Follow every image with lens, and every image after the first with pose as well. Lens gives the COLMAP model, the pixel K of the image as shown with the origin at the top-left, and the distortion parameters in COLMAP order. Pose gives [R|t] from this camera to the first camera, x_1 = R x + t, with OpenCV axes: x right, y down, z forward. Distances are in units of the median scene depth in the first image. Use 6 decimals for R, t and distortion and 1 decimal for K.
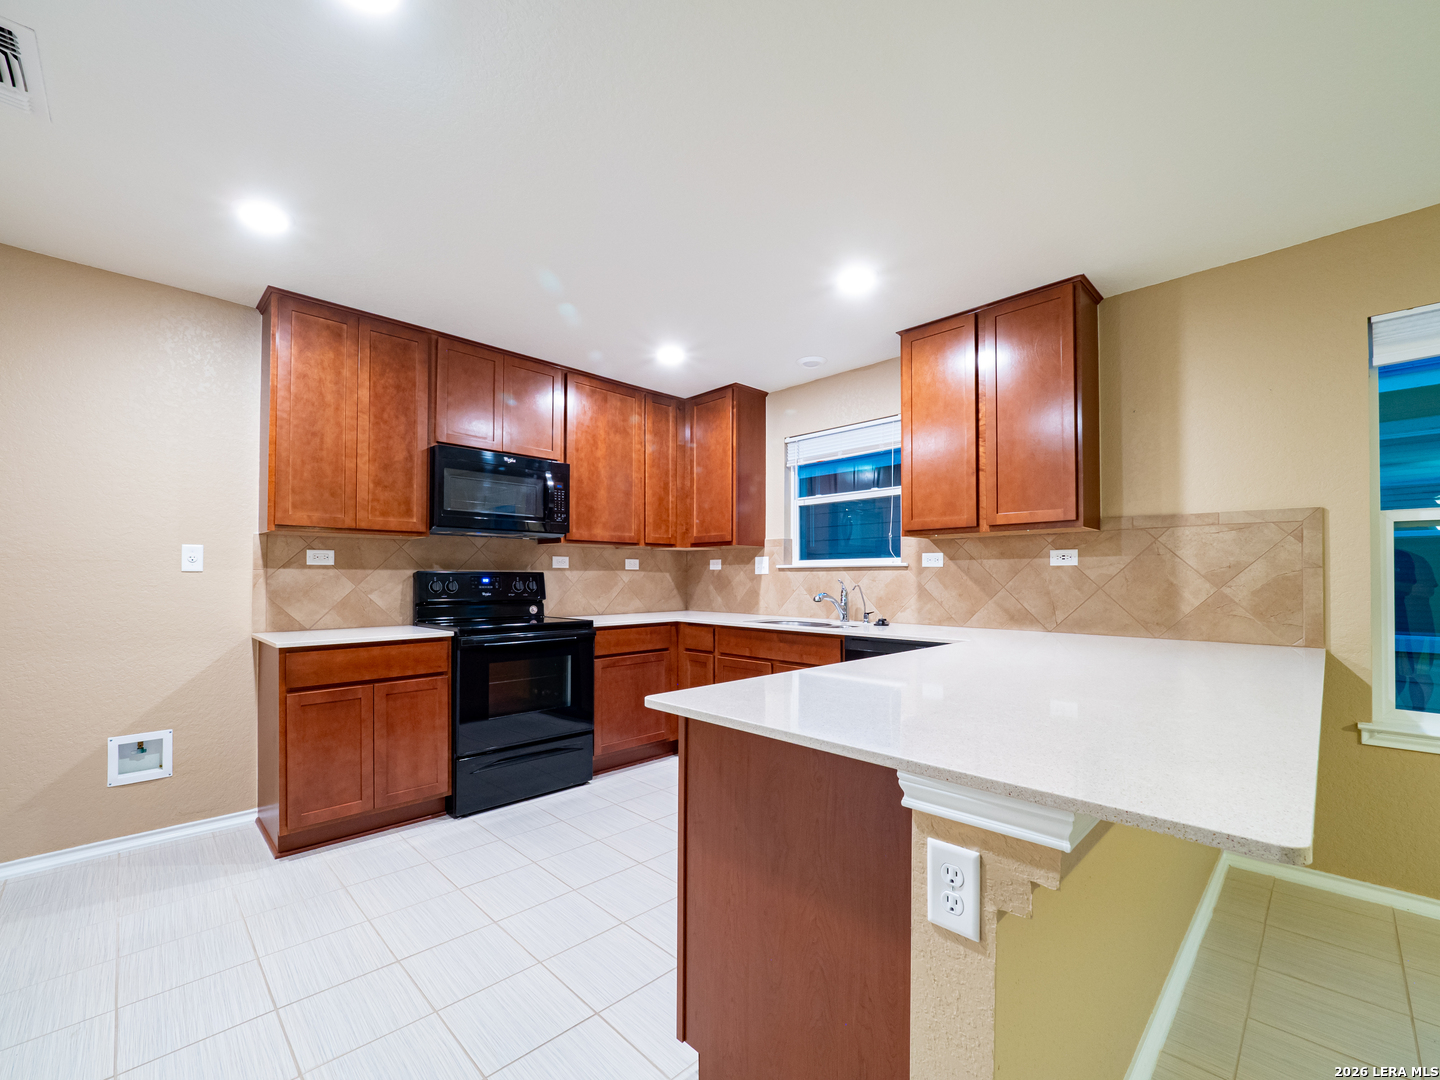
lens RADIAL K [[603.6, 0, 728.7], [0, 603.6, 569.8], [0, 0, 1]] dist [-0.004394, -0.000979]
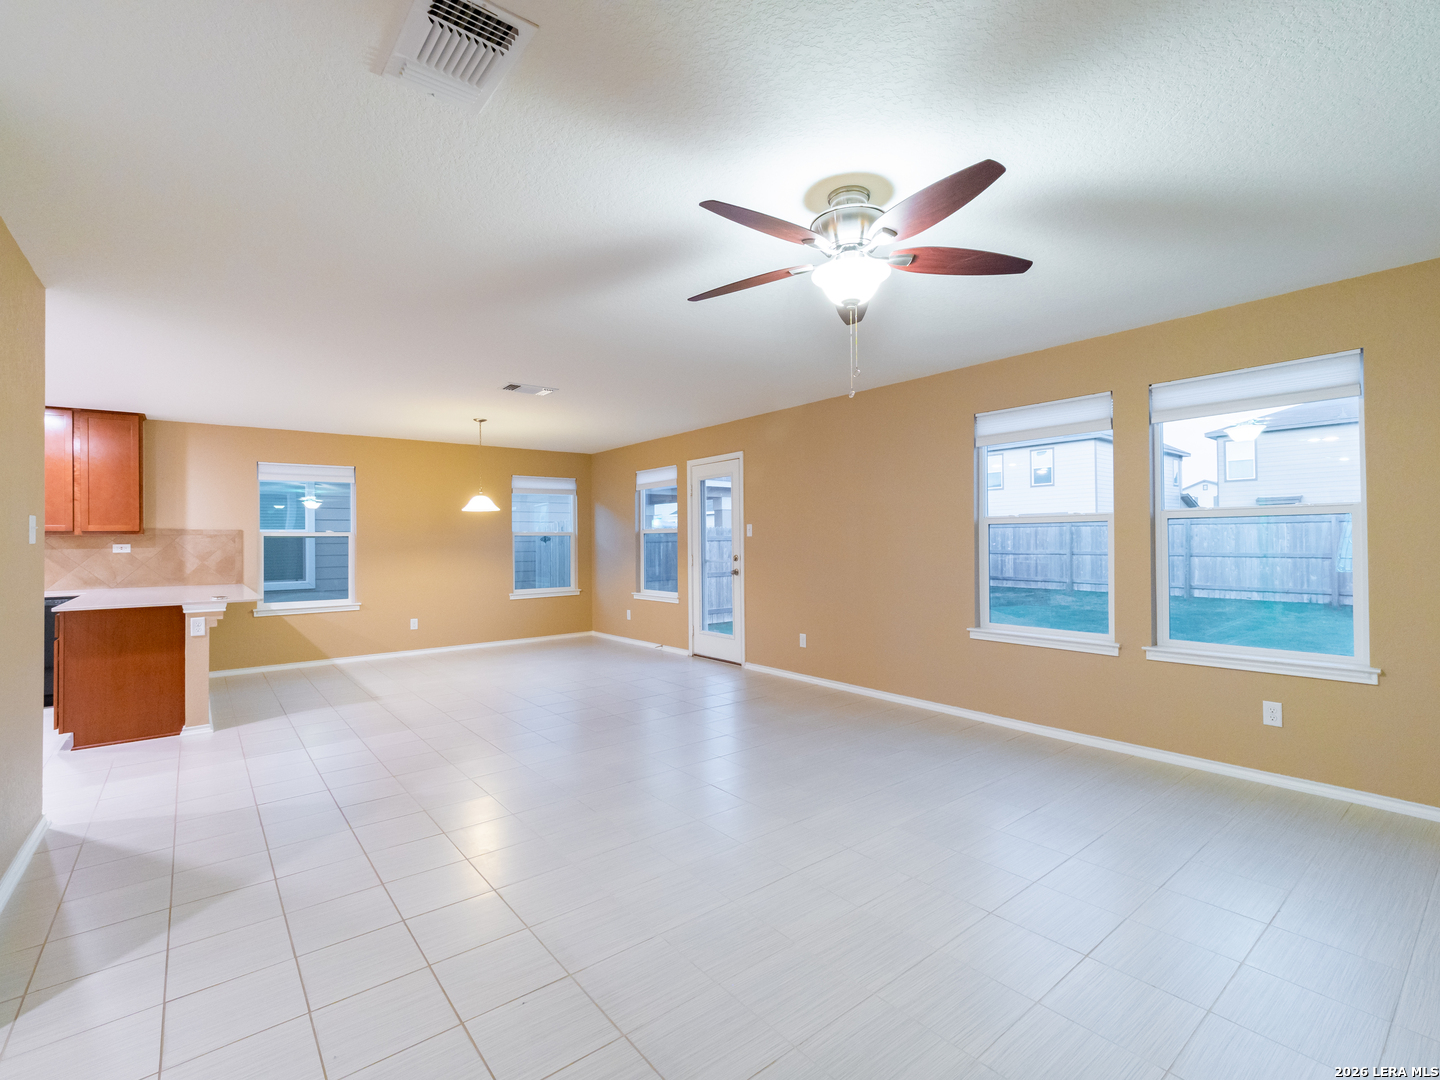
lens RADIAL K [[663.2, 0, 721.8], [0, 663.2, 536.8], [0, 0, 1]] dist [0.001028, -0.000500]
pose [[0.106807, 0.003565, 0.994273, -1.162919], [-0.003328, 0.999989, -0.003228, -0.049501], [-0.994274, -0.002964, 0.106818, -0.972937]]
